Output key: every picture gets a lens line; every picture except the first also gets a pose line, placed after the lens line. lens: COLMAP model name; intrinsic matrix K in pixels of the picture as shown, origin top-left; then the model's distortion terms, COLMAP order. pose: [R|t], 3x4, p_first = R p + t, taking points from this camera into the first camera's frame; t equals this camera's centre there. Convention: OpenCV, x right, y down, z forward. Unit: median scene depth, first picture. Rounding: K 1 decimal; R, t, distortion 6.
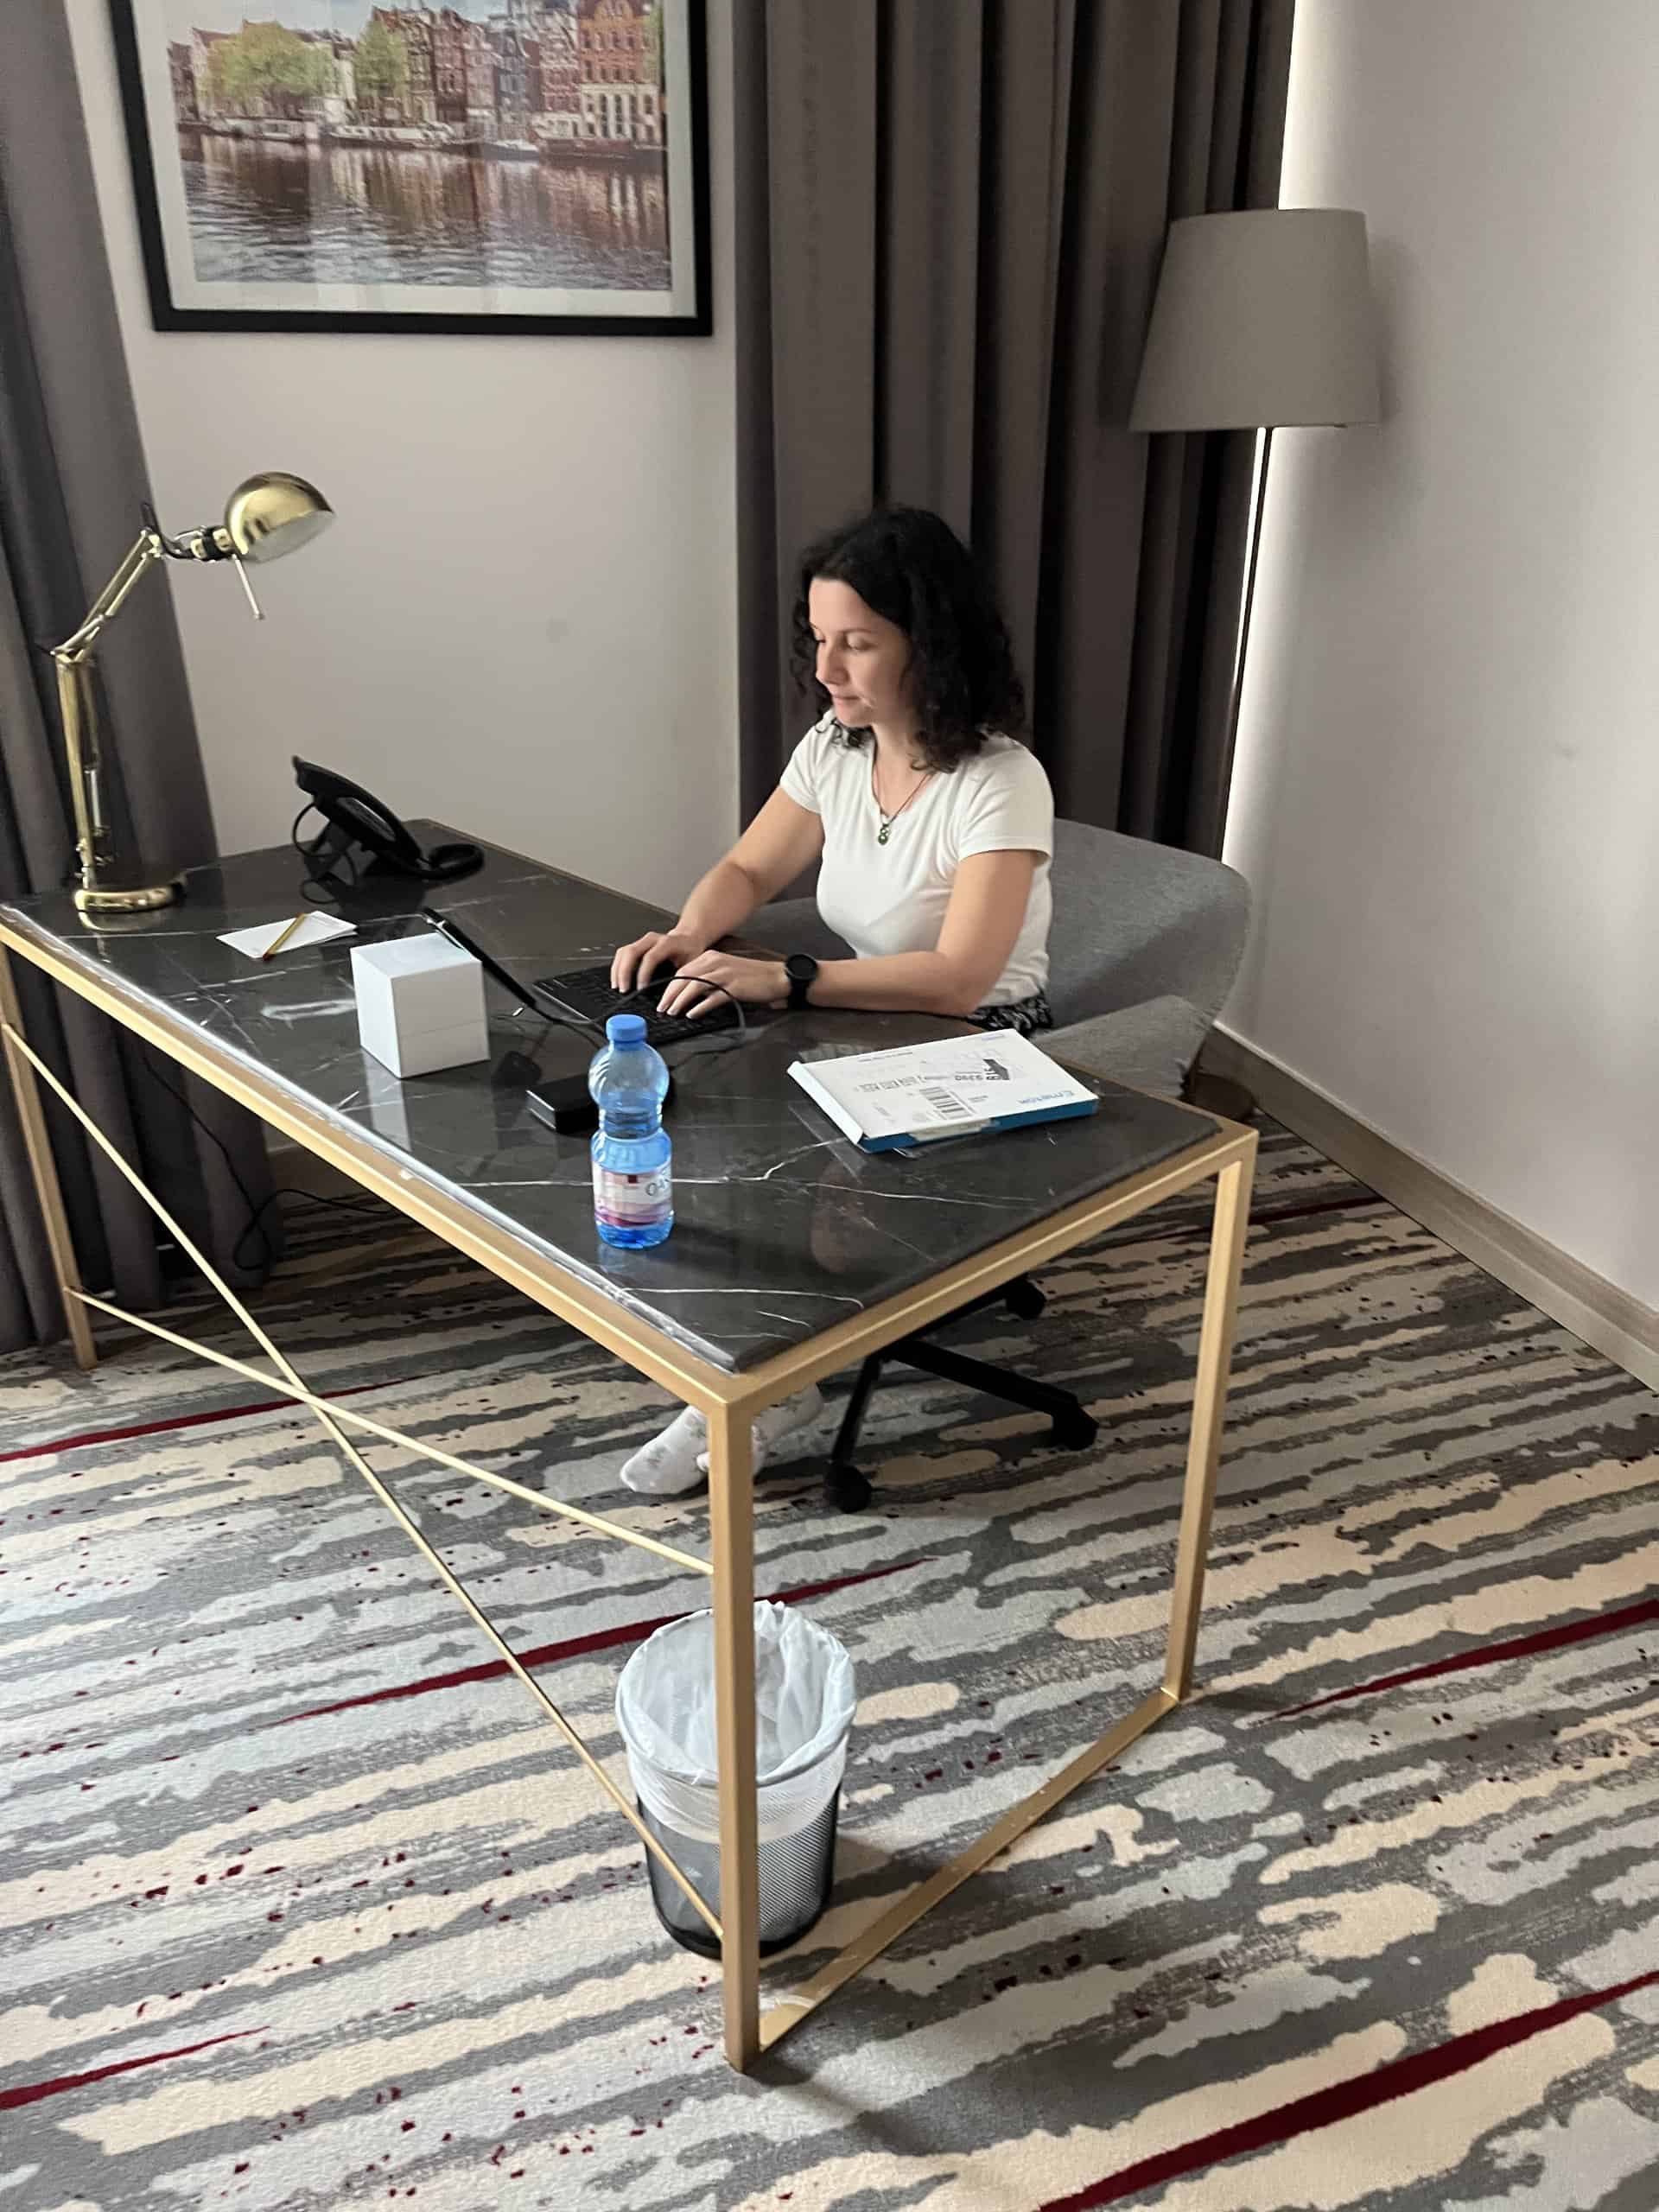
lens RADIAL K [[1710.5, 0, 853.8], [0, 1710.5, 1168.9], [0, 0, 1]] dist [0.065006, -0.114866]
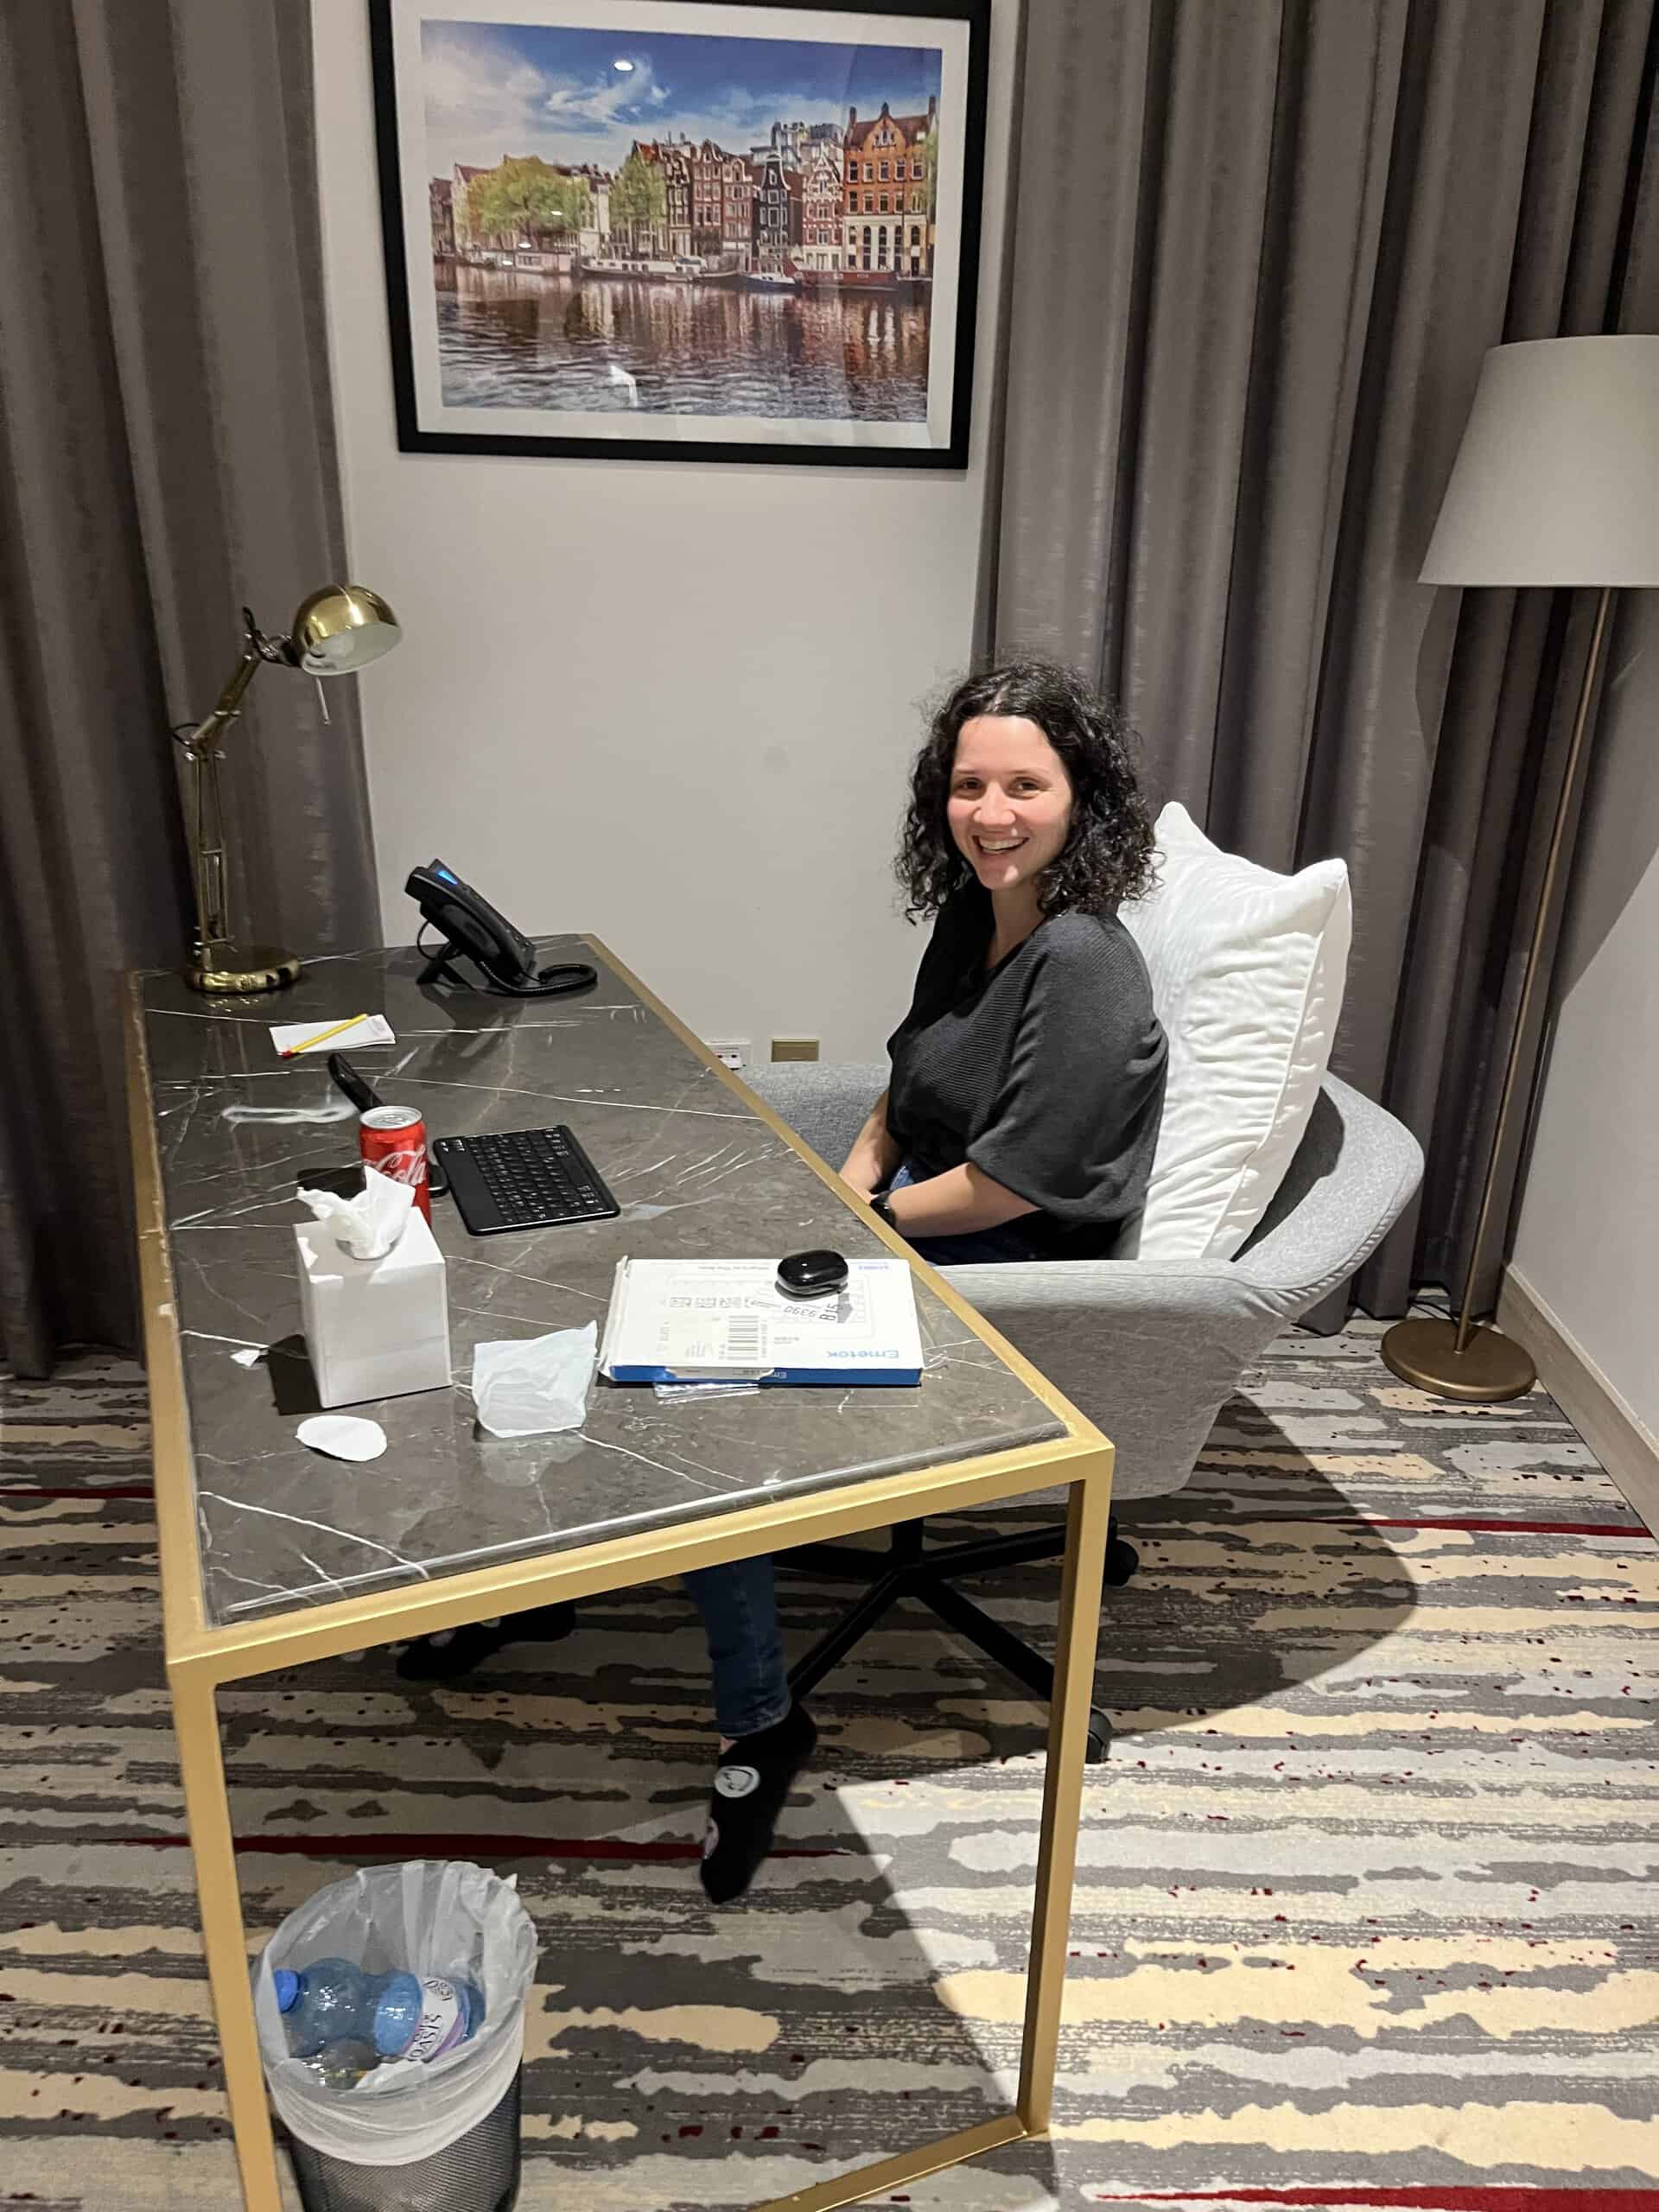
lens RADIAL K [[1710.5, 0, 847.2], [0, 1710.5, 1125.3], [0, 0, 1]] dist [0.065006, -0.114866]
pose [[0.932244, 0.145653, -0.331219, 0.253883], [-0.175112, 0.982673, -0.060740, -0.068272], [0.316633, 0.114625, 0.941597, 0.147252]]
